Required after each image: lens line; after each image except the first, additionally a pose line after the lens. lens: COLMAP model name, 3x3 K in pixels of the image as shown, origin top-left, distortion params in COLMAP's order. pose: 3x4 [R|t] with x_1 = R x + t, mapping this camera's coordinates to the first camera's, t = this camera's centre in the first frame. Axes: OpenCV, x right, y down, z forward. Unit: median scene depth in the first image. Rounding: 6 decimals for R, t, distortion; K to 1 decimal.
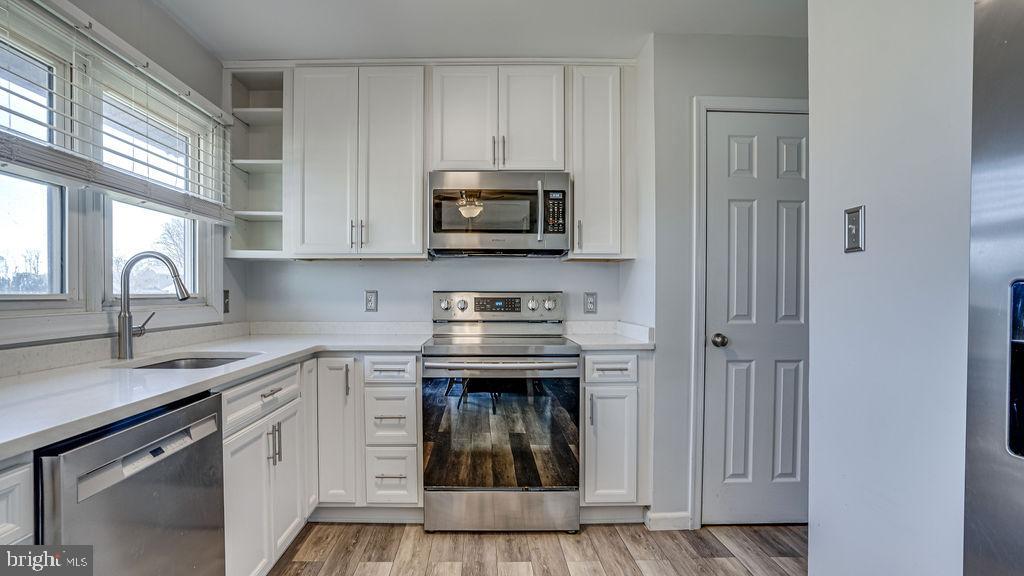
lens RADIAL K [[522.6, 0, 469.7], [0, 522.6, 303.6], [0, 0, 1]] dist [-0.053794, 0.026789]
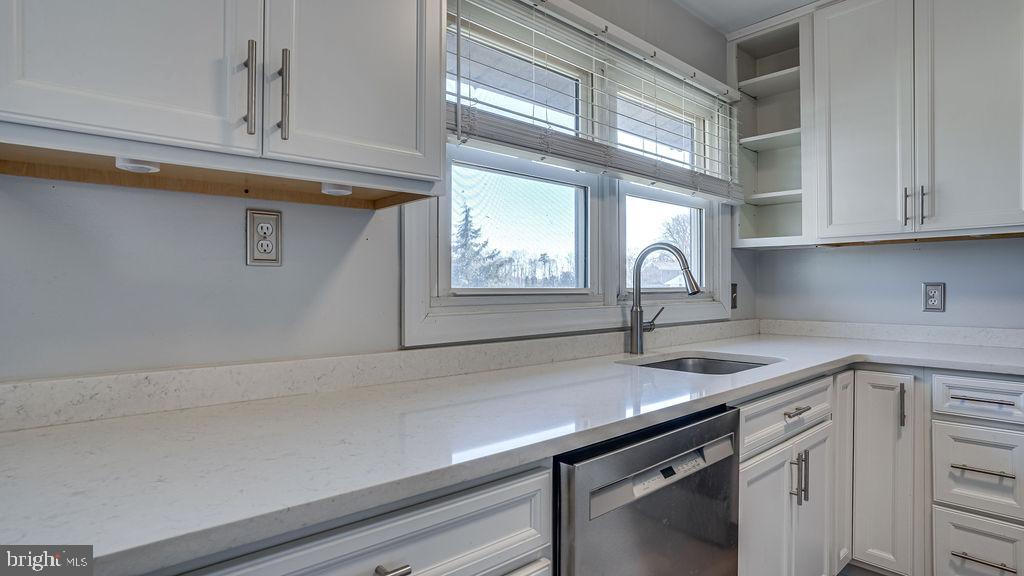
lens RADIAL K [[522.6, 0, 496.1], [0, 522.6, 288.9], [0, 0, 1]] dist [-0.053794, 0.026789]
pose [[0.658558, -0.002560, -0.752526, -0.072085], [-0.009021, 0.999896, -0.011296, -0.002570], [0.752476, 0.014227, 0.658466, 0.101258]]
